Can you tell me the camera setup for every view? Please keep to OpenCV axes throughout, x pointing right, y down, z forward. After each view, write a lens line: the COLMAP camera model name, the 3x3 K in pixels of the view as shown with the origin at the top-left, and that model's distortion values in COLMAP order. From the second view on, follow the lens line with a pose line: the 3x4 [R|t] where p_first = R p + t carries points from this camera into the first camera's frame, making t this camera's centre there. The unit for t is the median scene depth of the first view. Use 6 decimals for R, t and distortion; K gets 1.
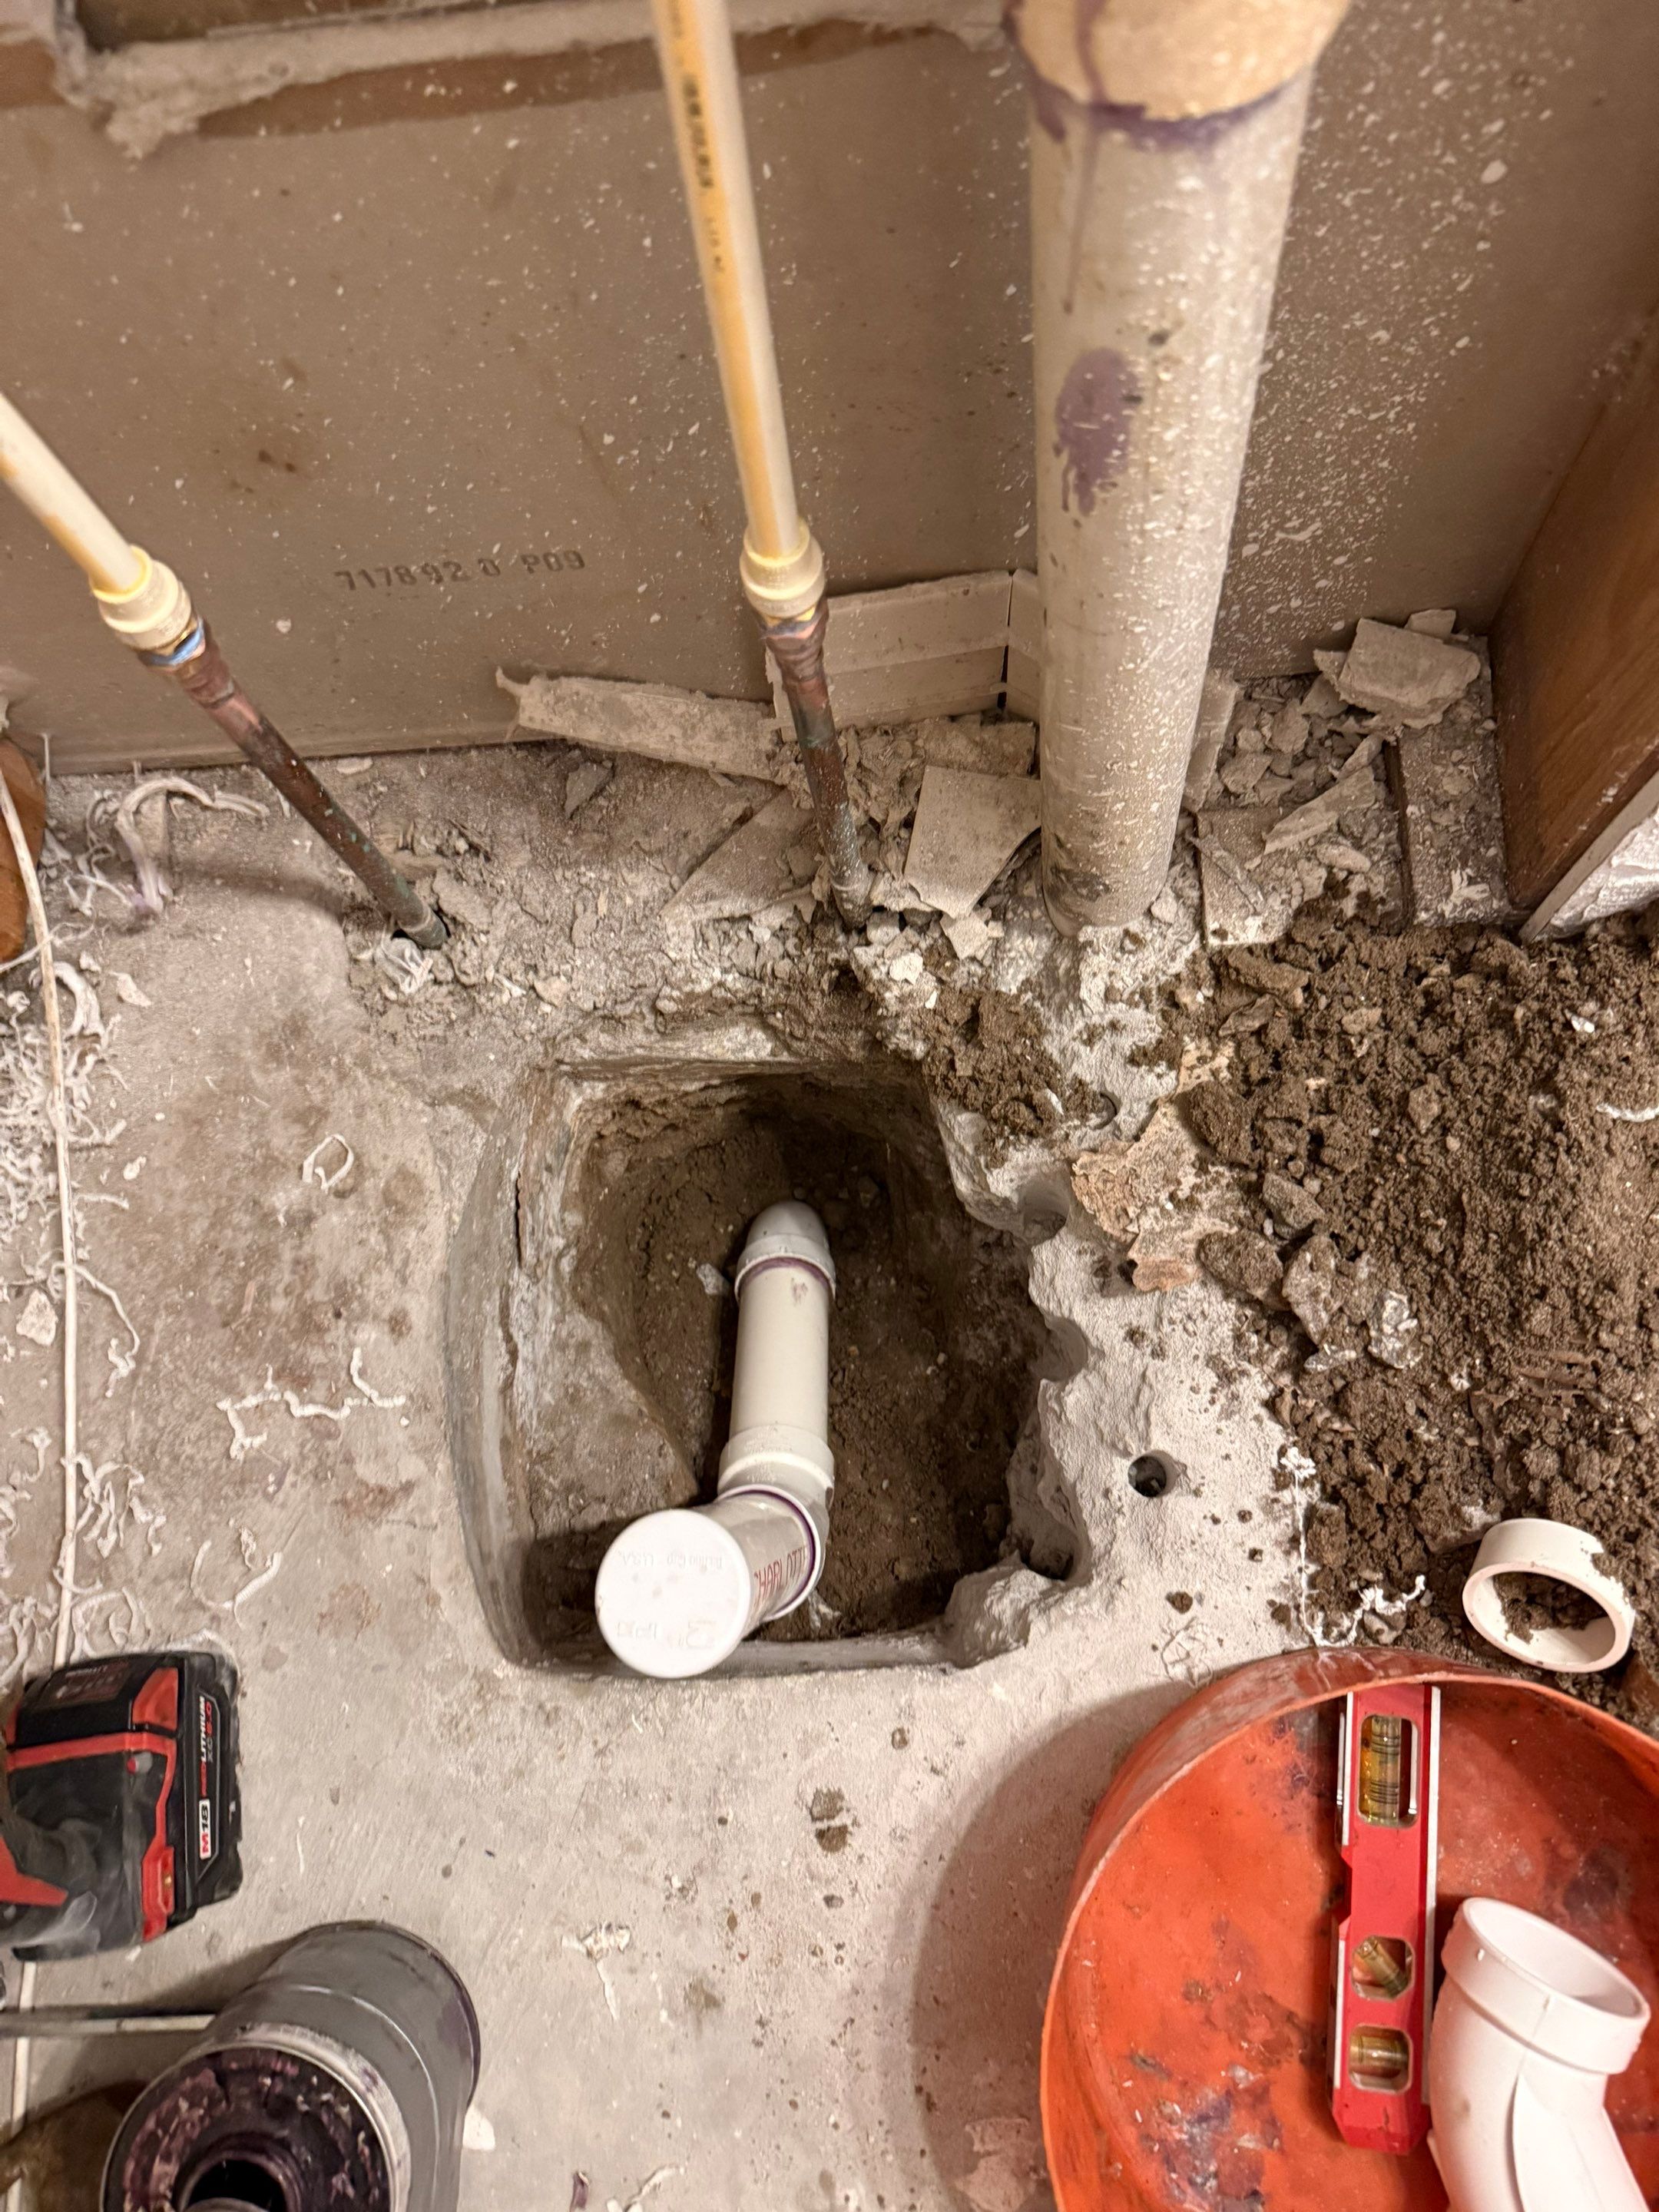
lens RADIAL K [[1599.3, 0, 829.5], [0, 1599.3, 1106.0], [0, 0, 1]] dist [0.083027, -0.000846]
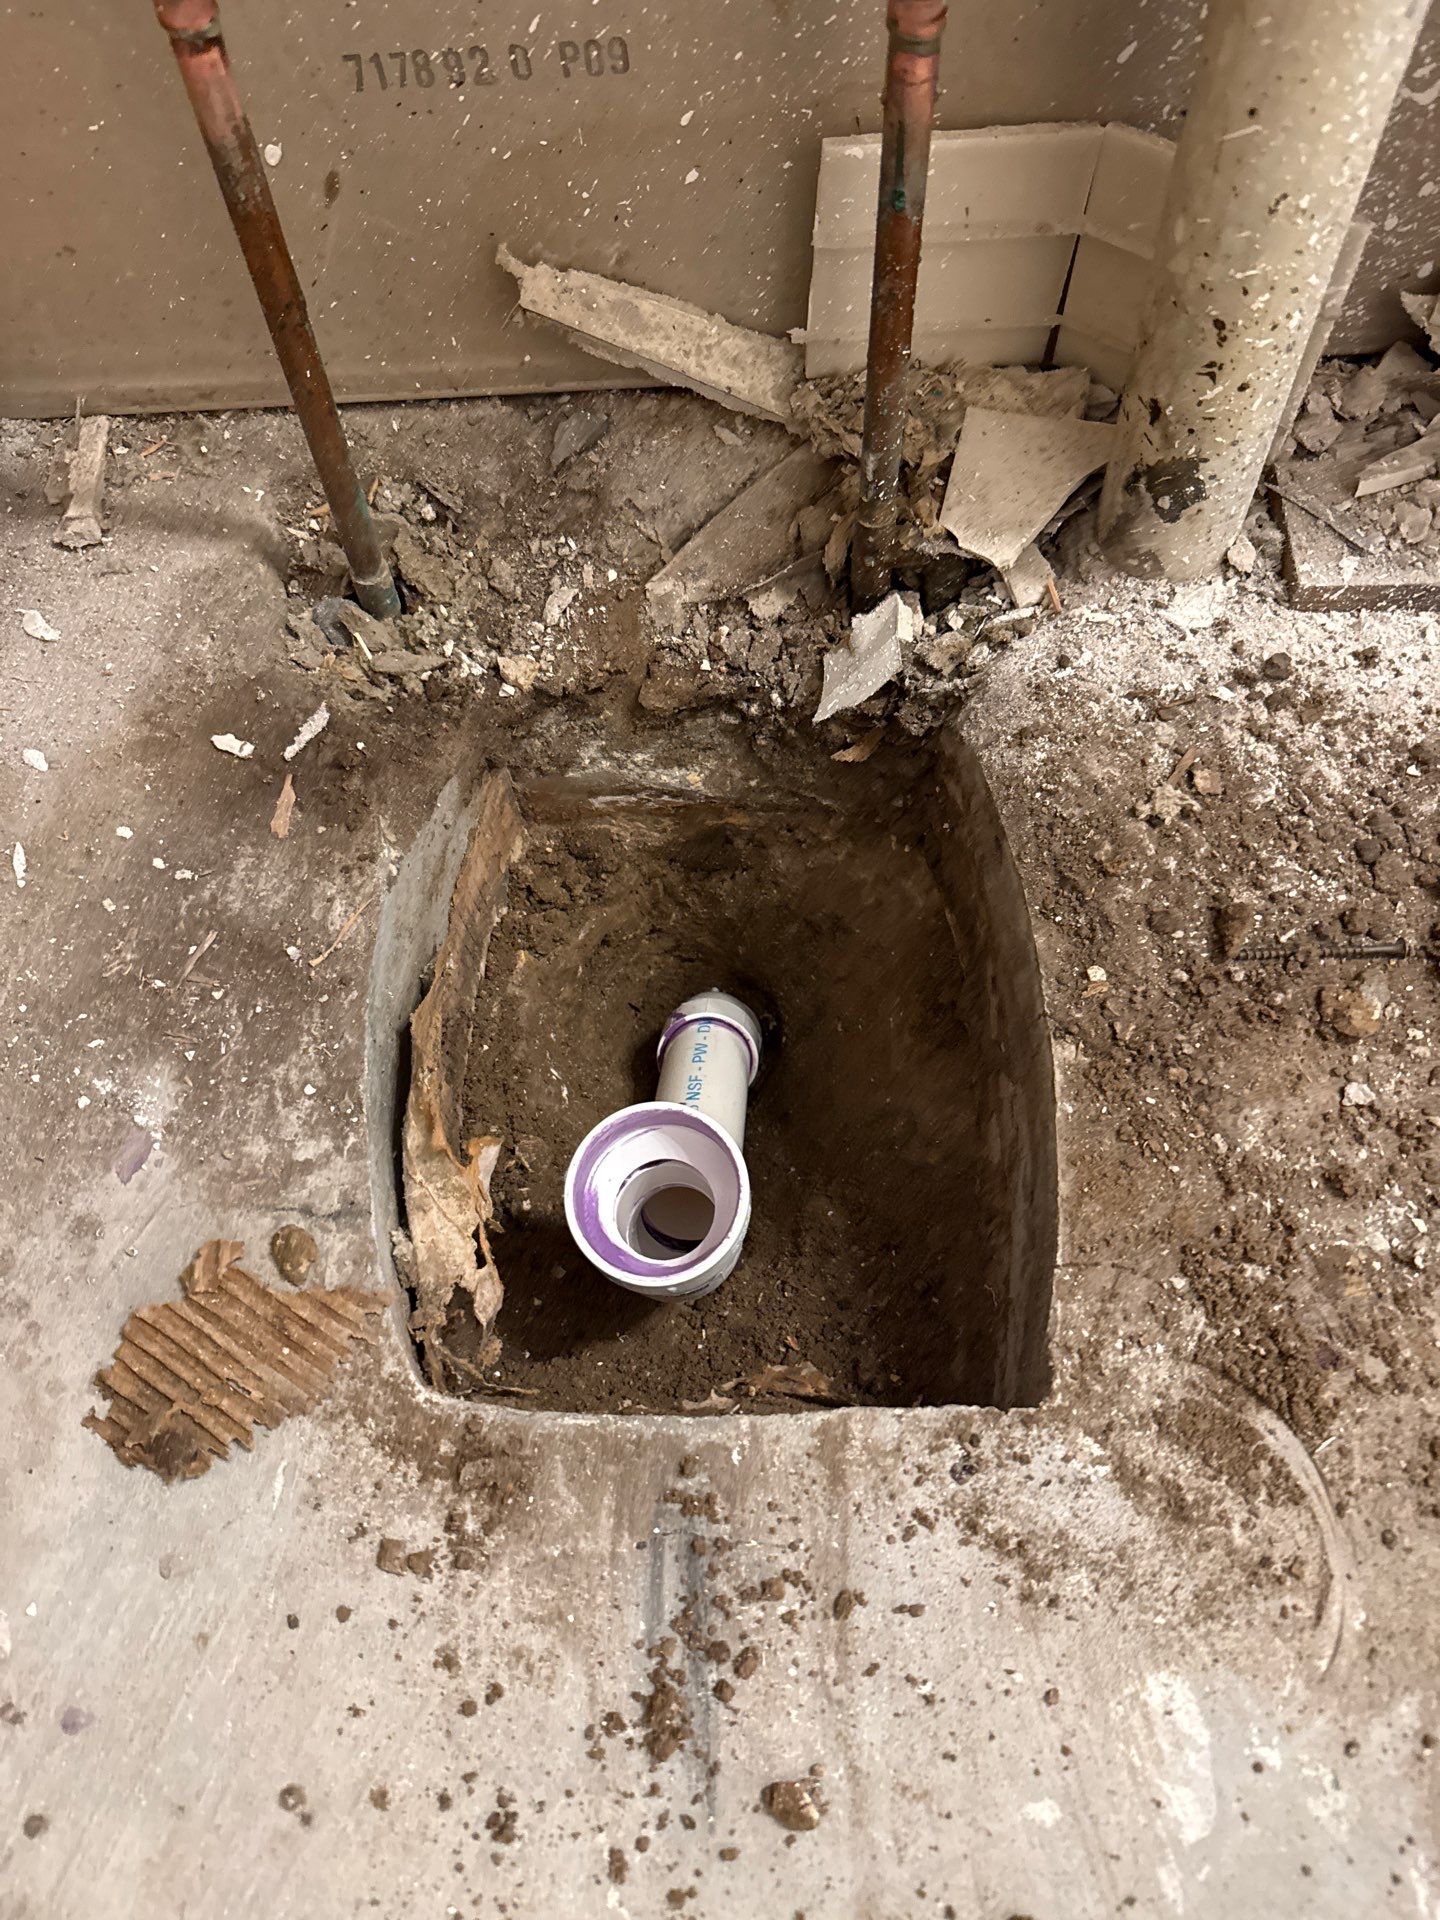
lens RADIAL K [[1389.5, 0, 720.0], [0, 1389.5, 960.0], [0, 0, 1]] dist [0.001769, -0.003063]
pose [[0.997613, 0.055708, 0.040811, -0.092835], [-0.046648, 0.979378, -0.196579, 0.251385], [-0.050920, 0.194206, 0.979638, 0.308699]]
